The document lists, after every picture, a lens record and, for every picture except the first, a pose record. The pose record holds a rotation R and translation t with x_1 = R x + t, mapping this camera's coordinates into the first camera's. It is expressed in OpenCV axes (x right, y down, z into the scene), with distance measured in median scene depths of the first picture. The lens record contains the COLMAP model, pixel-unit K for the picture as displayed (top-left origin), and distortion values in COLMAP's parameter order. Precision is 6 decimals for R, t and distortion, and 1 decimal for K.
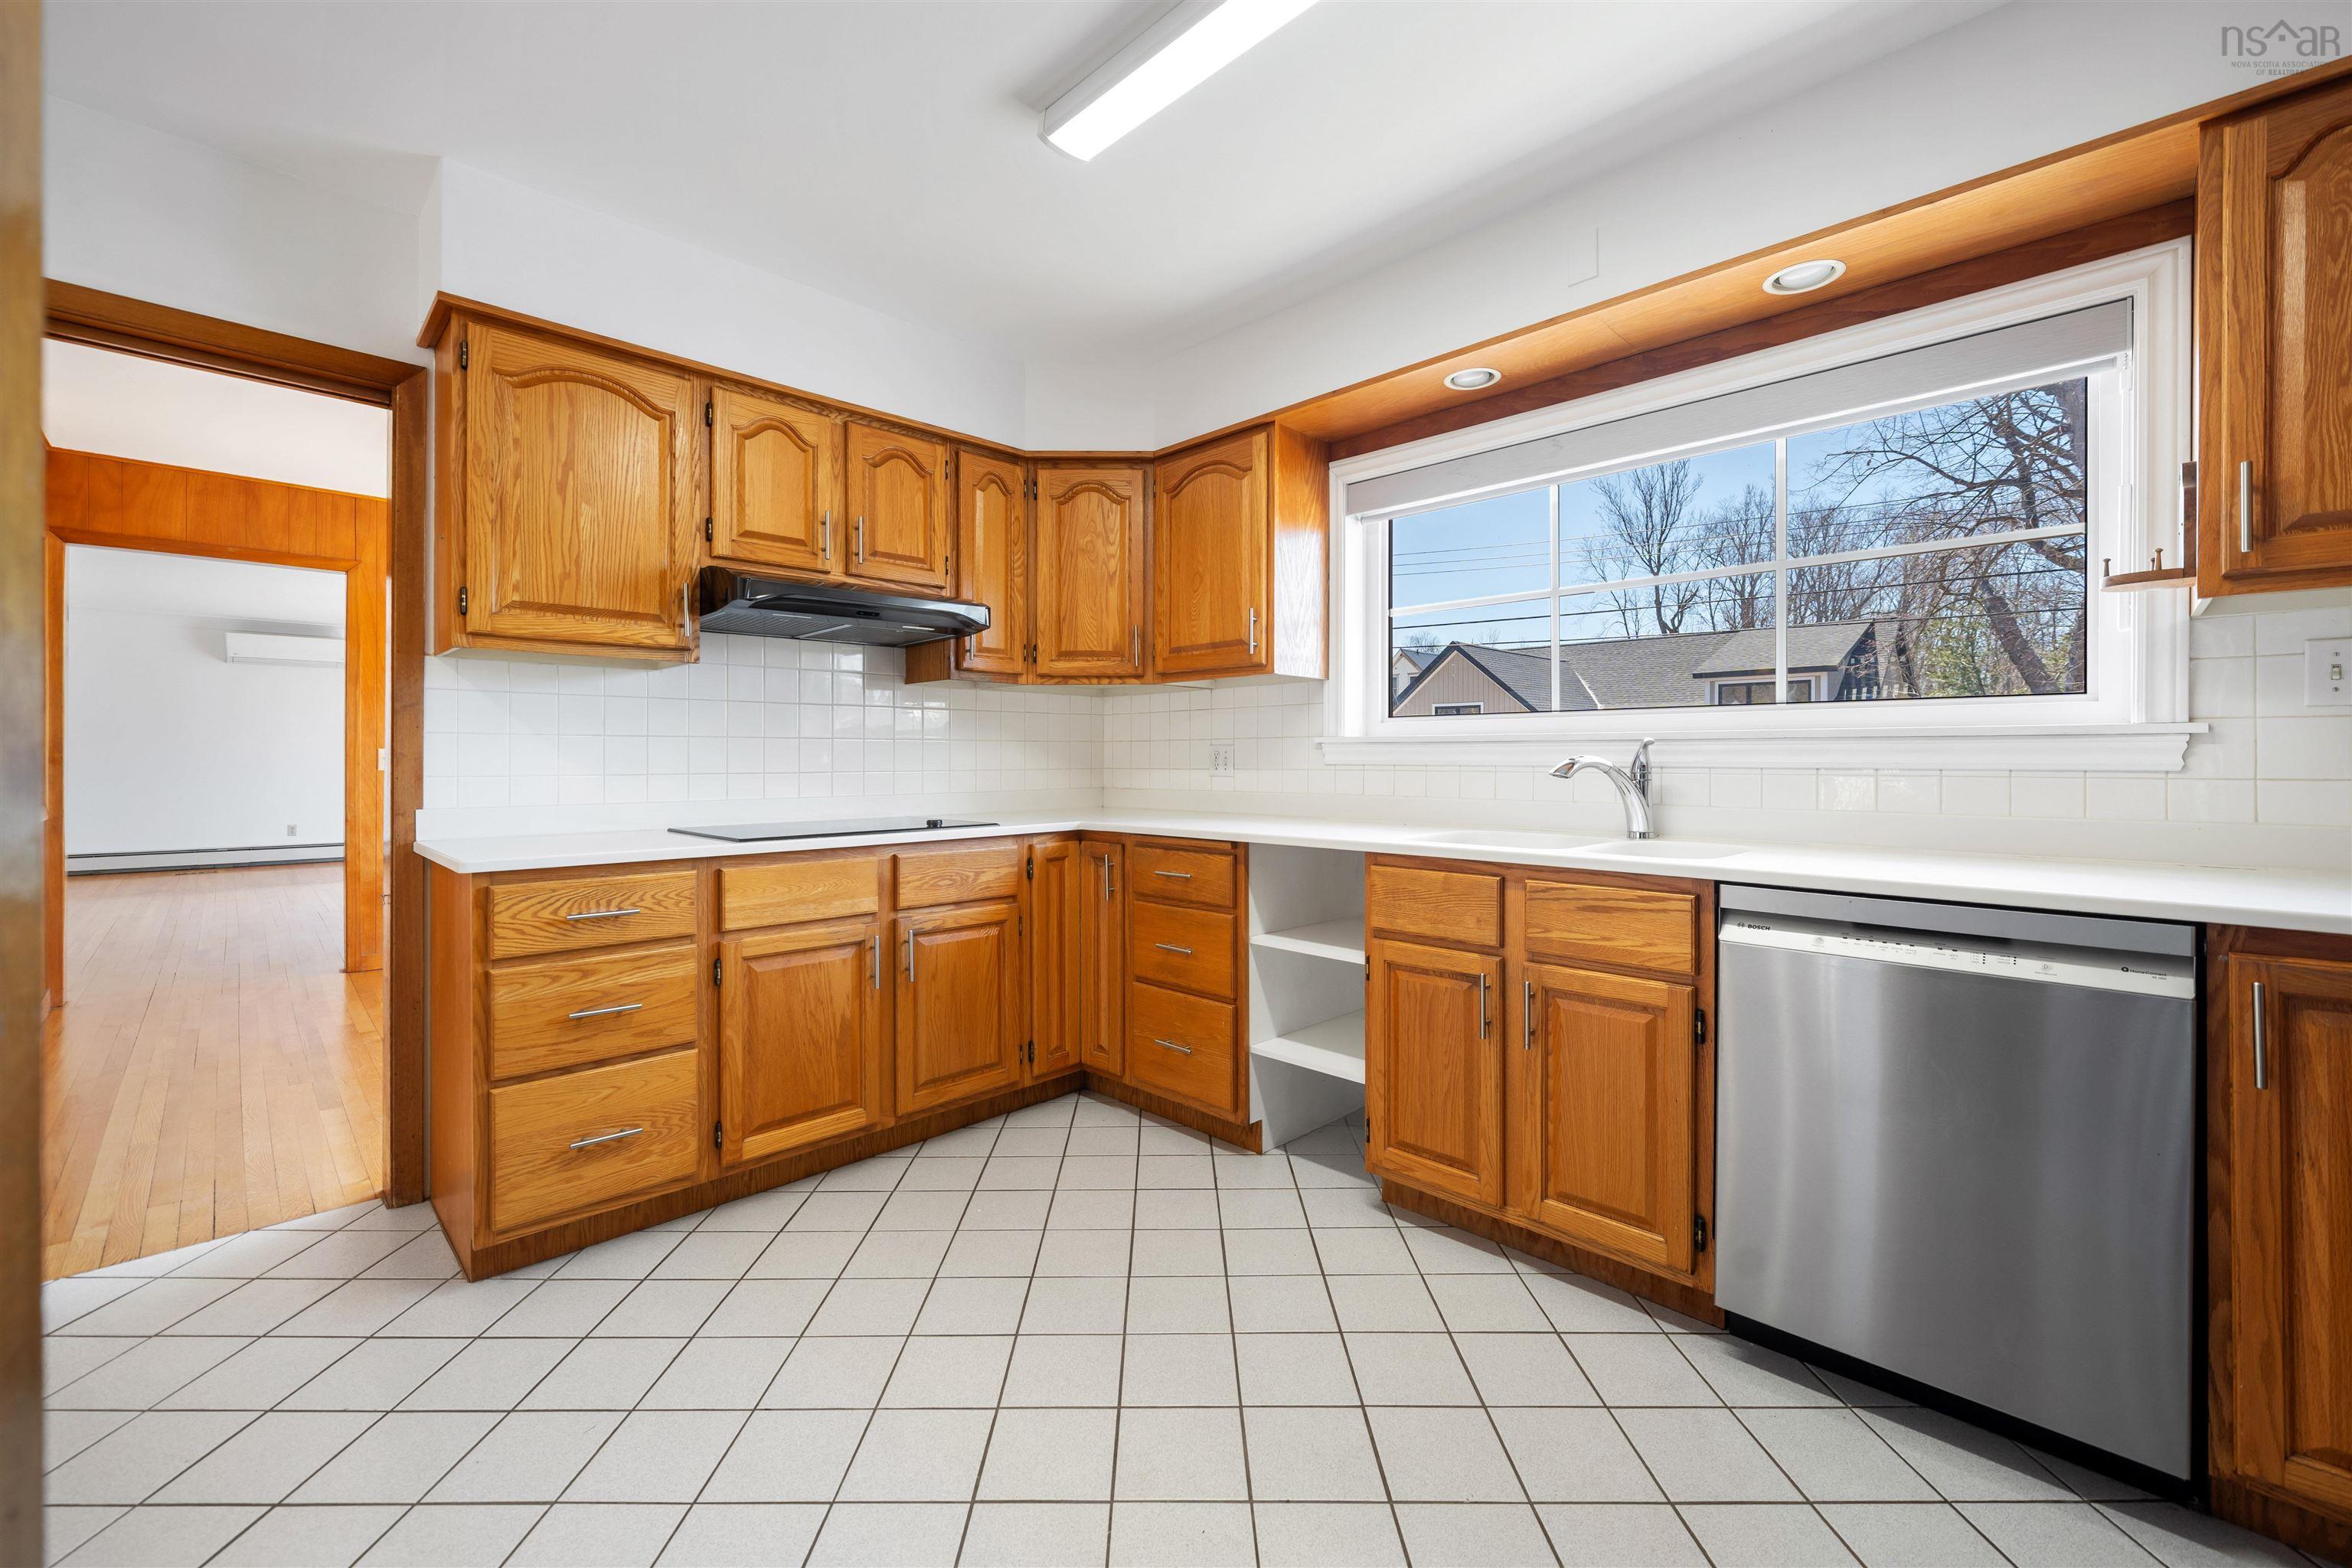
lens RADIAL K [[946.3, 0, 1170.5], [0, 946.3, 766.1], [0, 0, 1]] dist [-0.004986, 0.000540]
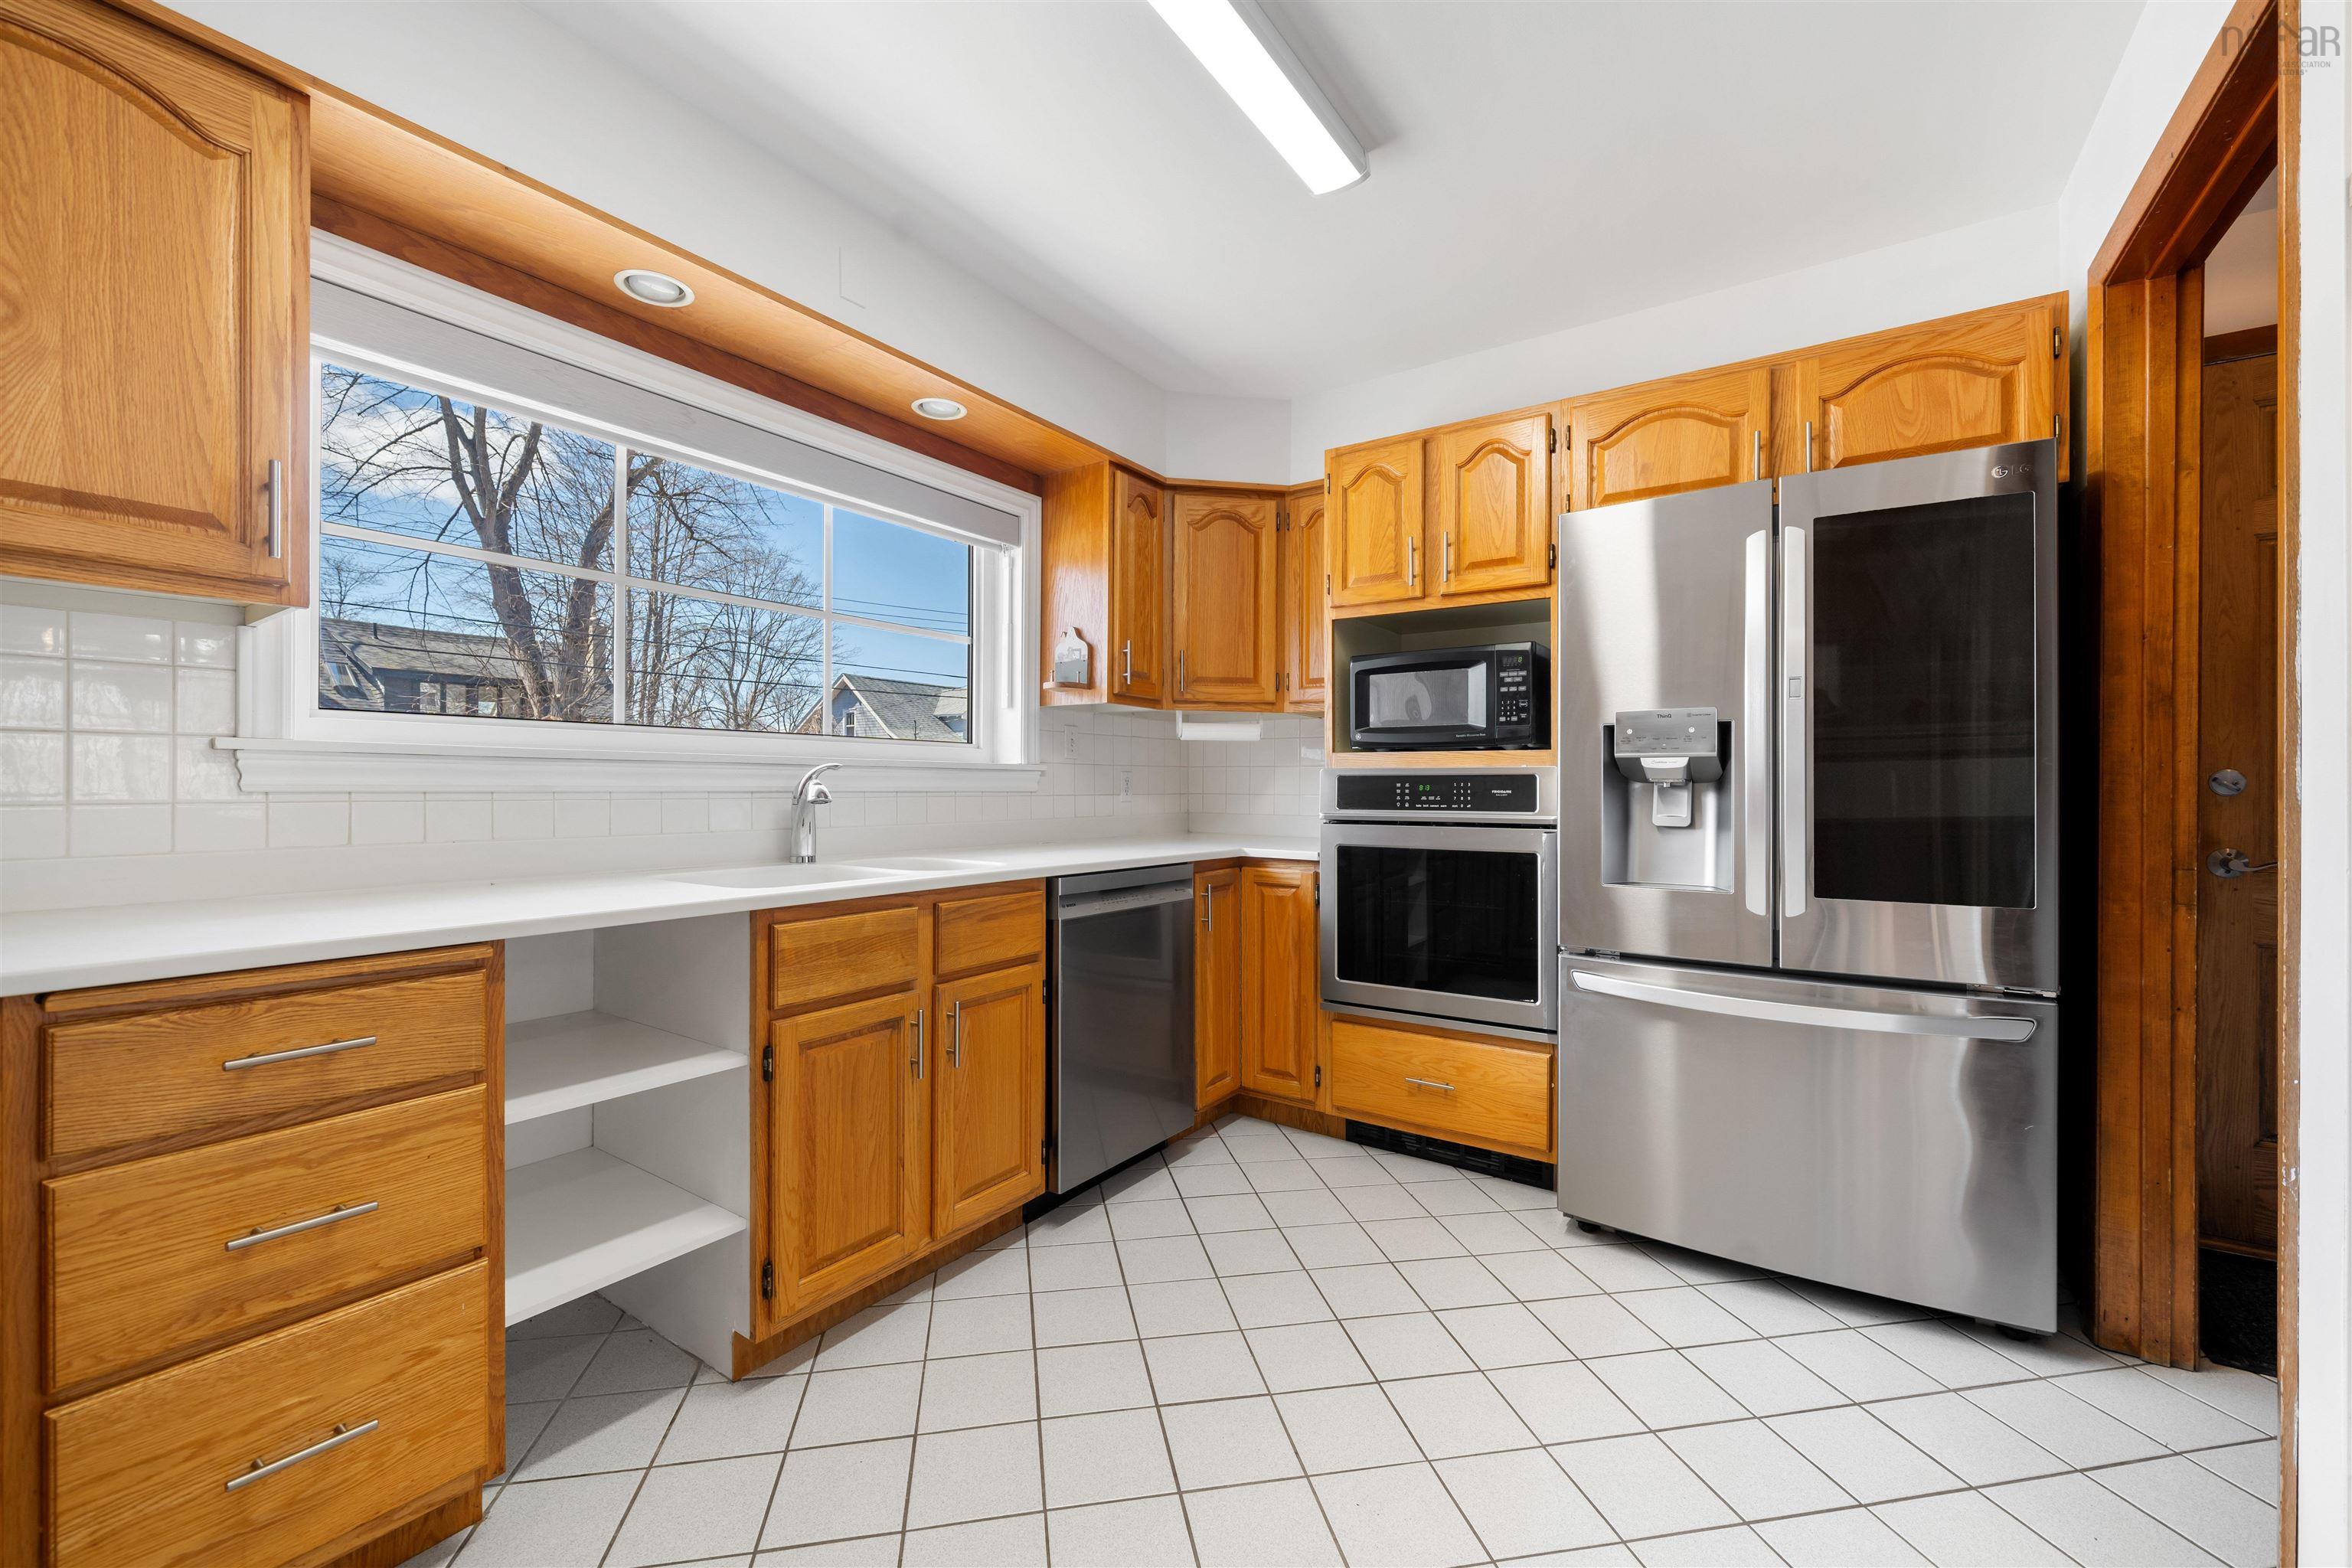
lens RADIAL K [[946.3, 0, 1177.7], [0, 946.3, 783.7], [0, 0, 1]] dist [-0.004986, 0.000540]
pose [[-0.189010, 0.000238, 0.981975, -0.580960], [0.002364, 0.999997, 0.000212, -0.006631], [-0.981972, 0.002361, -0.189010, 0.824561]]
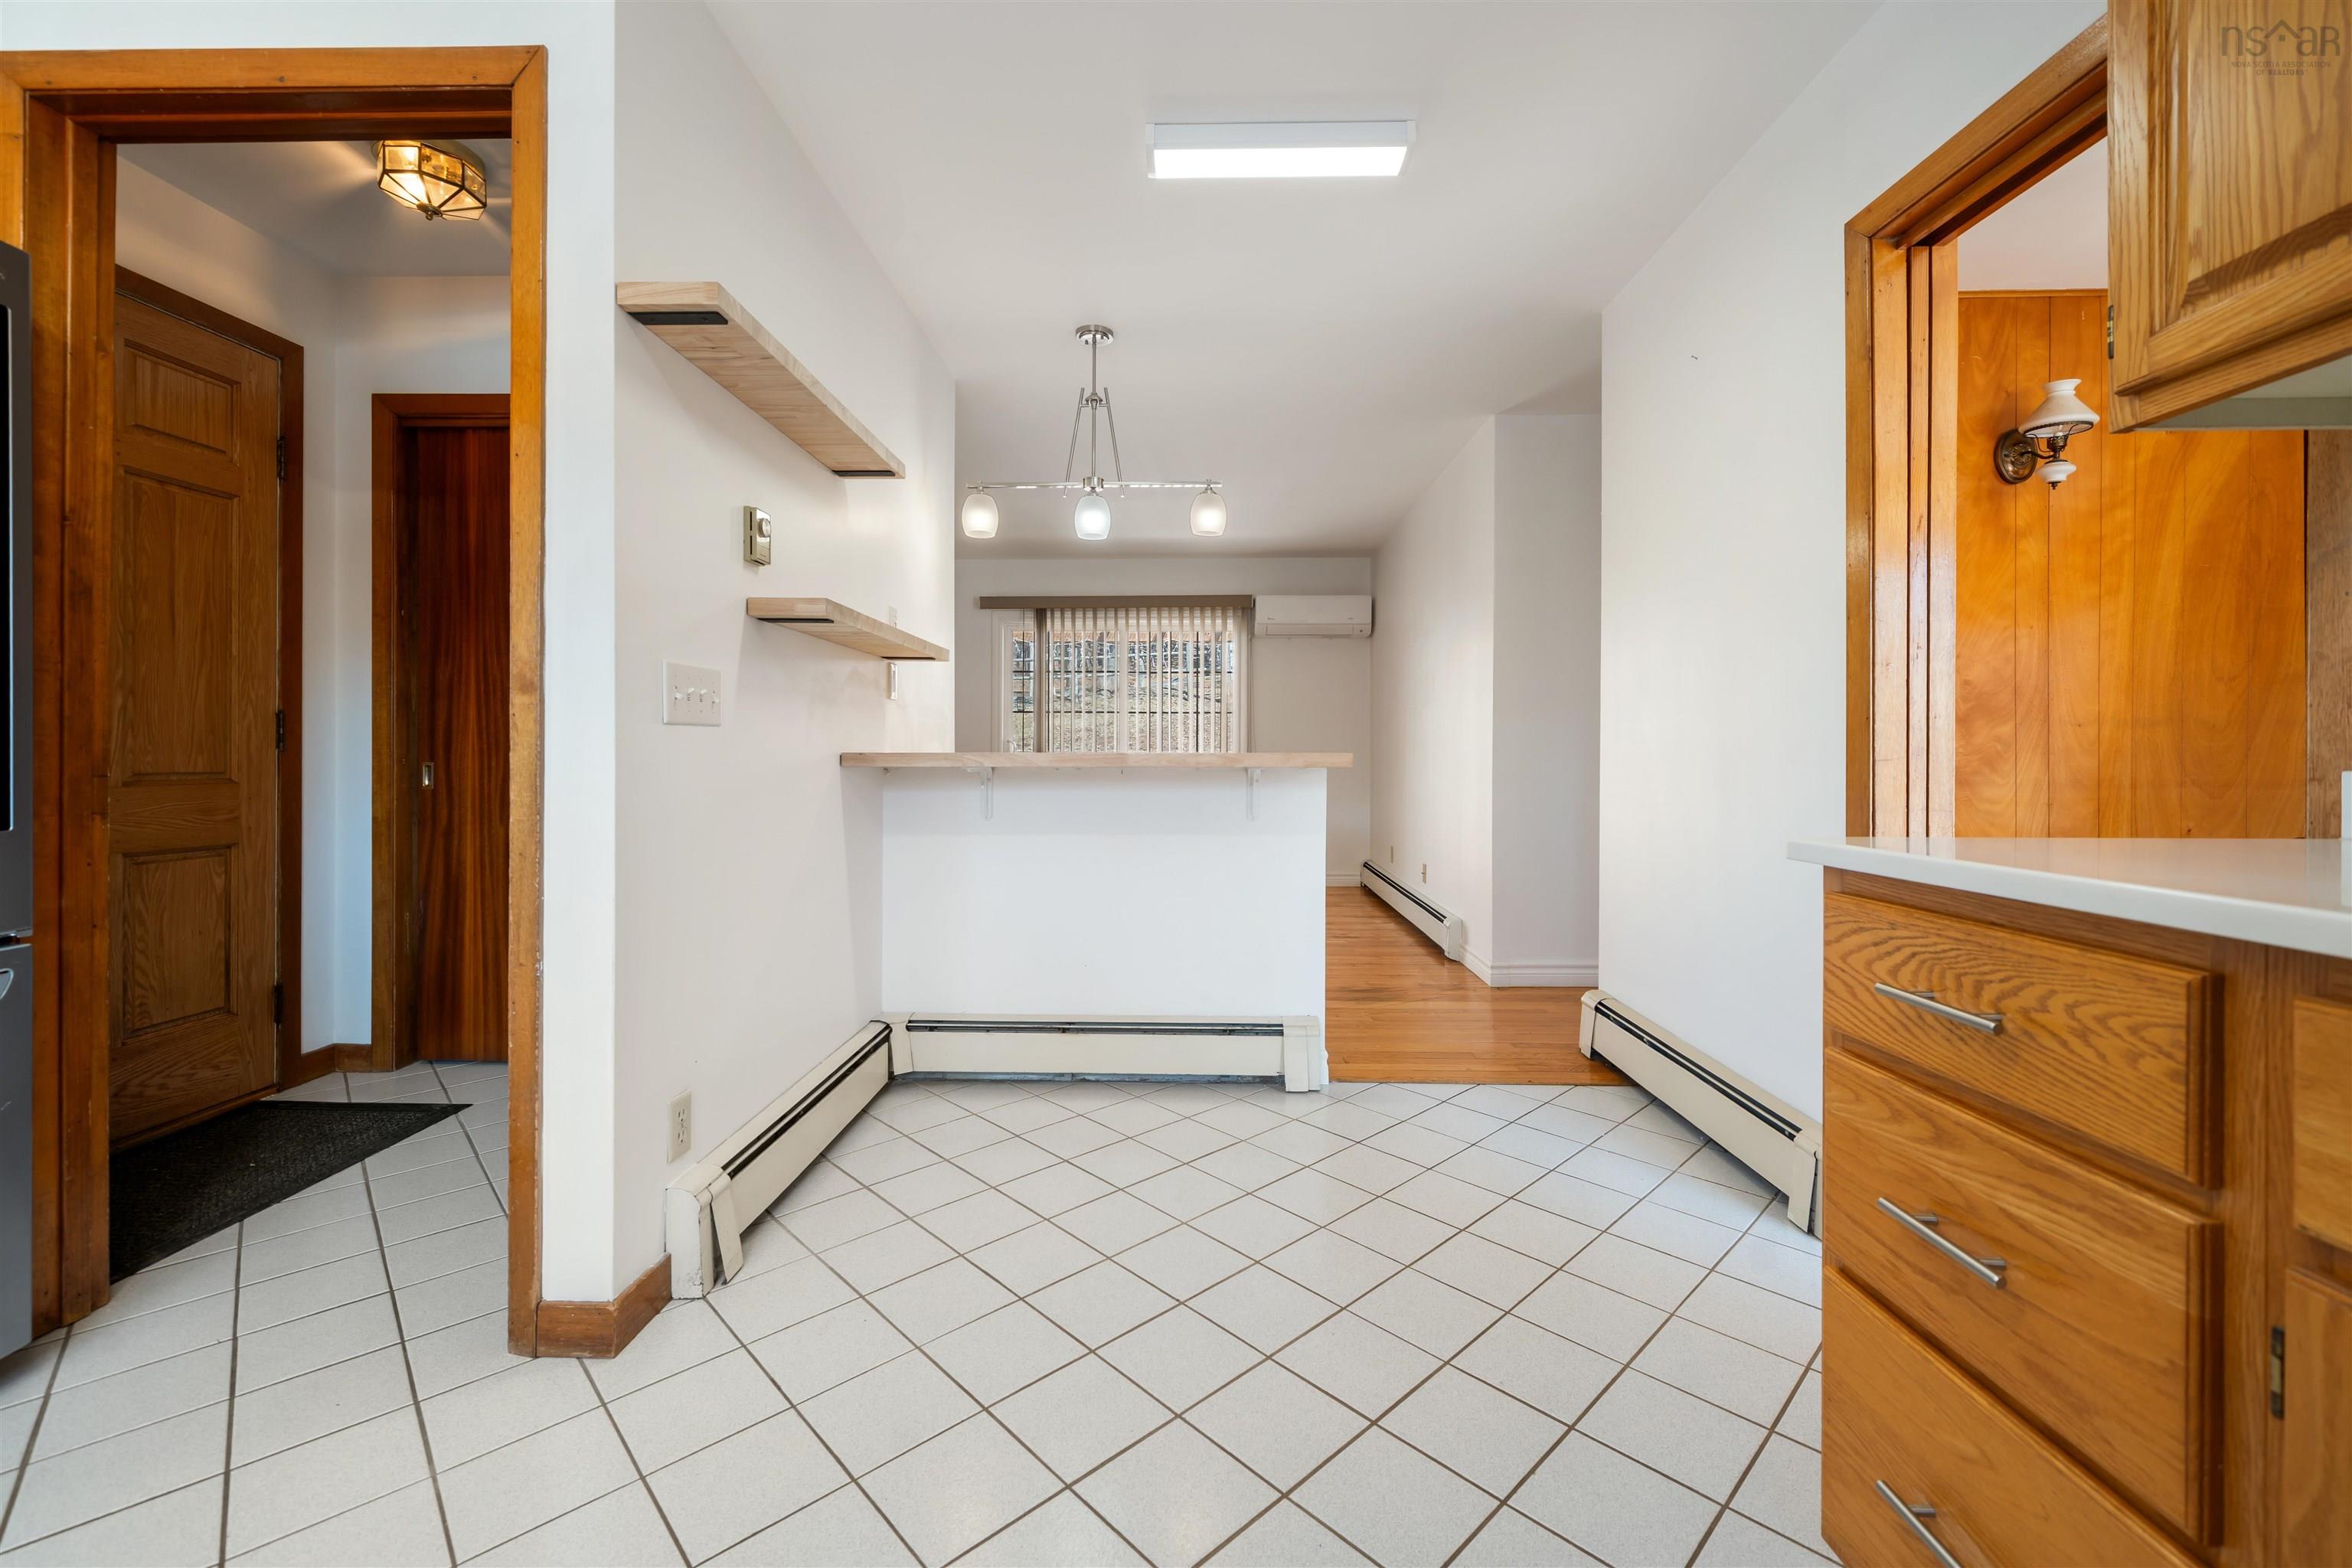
lens RADIAL K [[946.3, 0, 1176.9], [0, 946.3, 757.8], [0, 0, 1]] dist [-0.004986, 0.000540]
pose [[-0.720872, -0.002205, -0.693065, -0.057653], [-0.008551, 0.999947, 0.005712, 0.041894], [0.693016, 0.010044, -0.720852, 0.969615]]
